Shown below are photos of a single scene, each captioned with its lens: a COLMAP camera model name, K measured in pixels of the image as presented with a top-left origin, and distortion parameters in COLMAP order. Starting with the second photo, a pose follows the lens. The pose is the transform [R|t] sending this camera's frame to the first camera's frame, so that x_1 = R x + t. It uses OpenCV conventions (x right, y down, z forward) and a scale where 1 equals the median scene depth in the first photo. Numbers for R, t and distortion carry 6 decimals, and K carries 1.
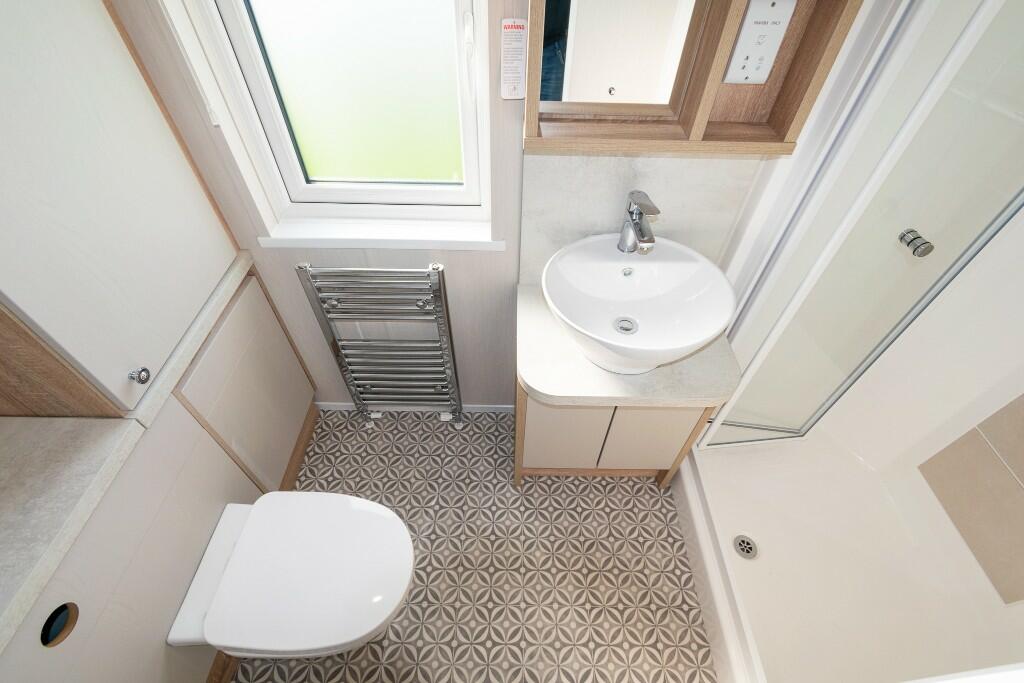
lens RADIAL K [[450.8, 0, 511.2], [0, 450.8, 340.6], [0, 0, 1]] dist [0.001517, -0.000103]
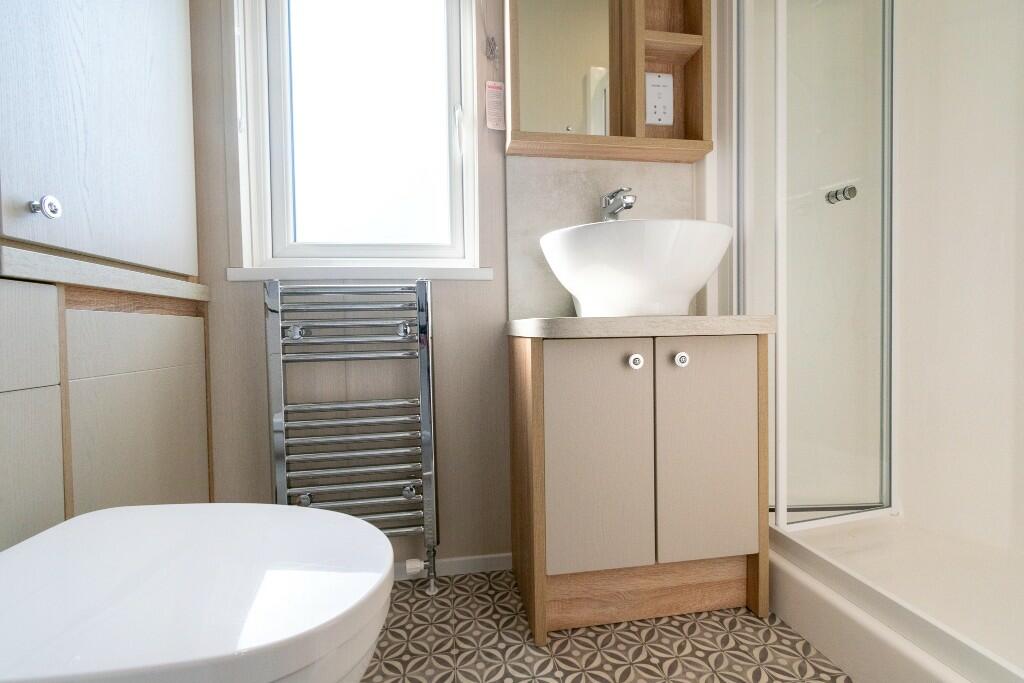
lens RADIAL K [[450.8, 0, 513.6], [0, 450.8, 341.4], [0, 0, 1]] dist [0.001517, -0.000103]
pose [[0.985579, -0.035818, 0.165383, -0.104320], [0.144295, 0.688425, -0.710809, 0.461371], [-0.088394, 0.724422, 0.683666, 0.314614]]
